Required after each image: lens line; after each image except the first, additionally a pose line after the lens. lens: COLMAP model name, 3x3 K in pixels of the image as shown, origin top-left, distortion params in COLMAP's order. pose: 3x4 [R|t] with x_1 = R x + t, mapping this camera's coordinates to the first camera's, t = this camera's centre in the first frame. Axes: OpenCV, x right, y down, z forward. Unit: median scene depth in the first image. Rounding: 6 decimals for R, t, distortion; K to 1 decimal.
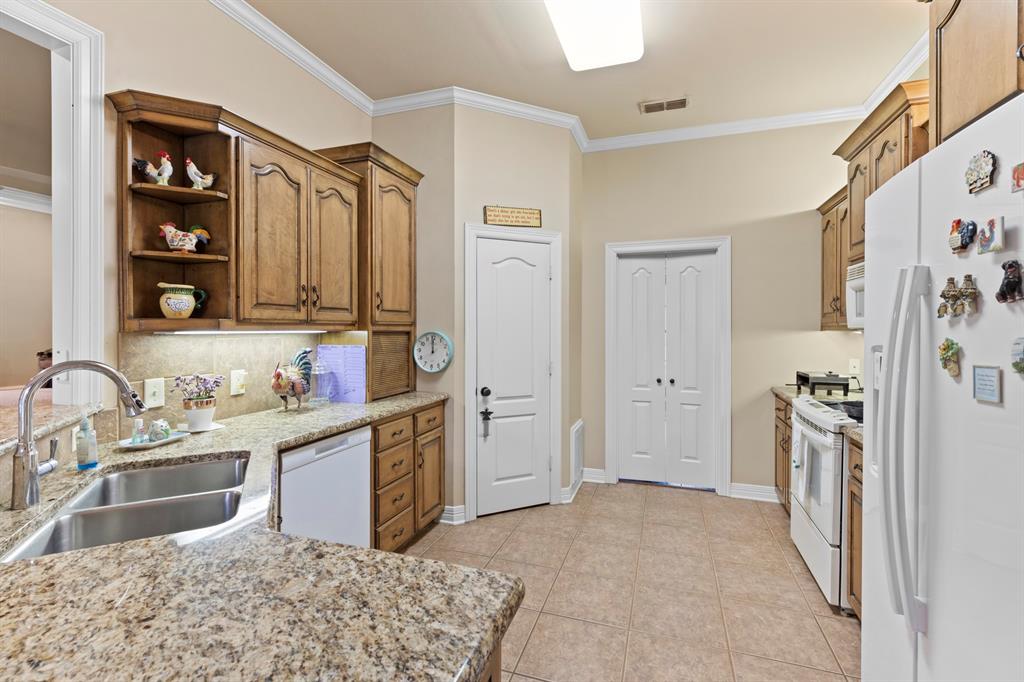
lens RADIAL K [[460.8, 0, 508.7], [0, 460.8, 332.1], [0, 0, 1]] dist [-0.001888, -0.000461]
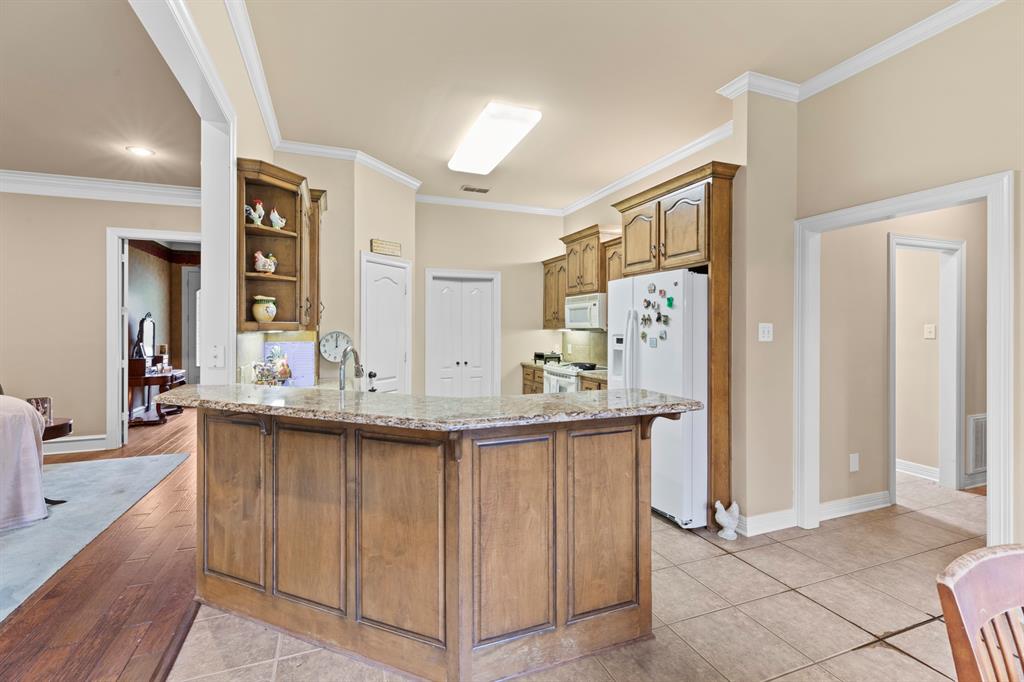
lens RADIAL K [[460.8, 0, 512.5], [0, 460.8, 332.4], [0, 0, 1]] dist [-0.001888, -0.000461]
pose [[0.760535, -0.006855, 0.649261, -0.987530], [0.005874, 0.999976, 0.003678, 0.001809], [-0.649271, 0.001016, 0.760557, -0.494384]]
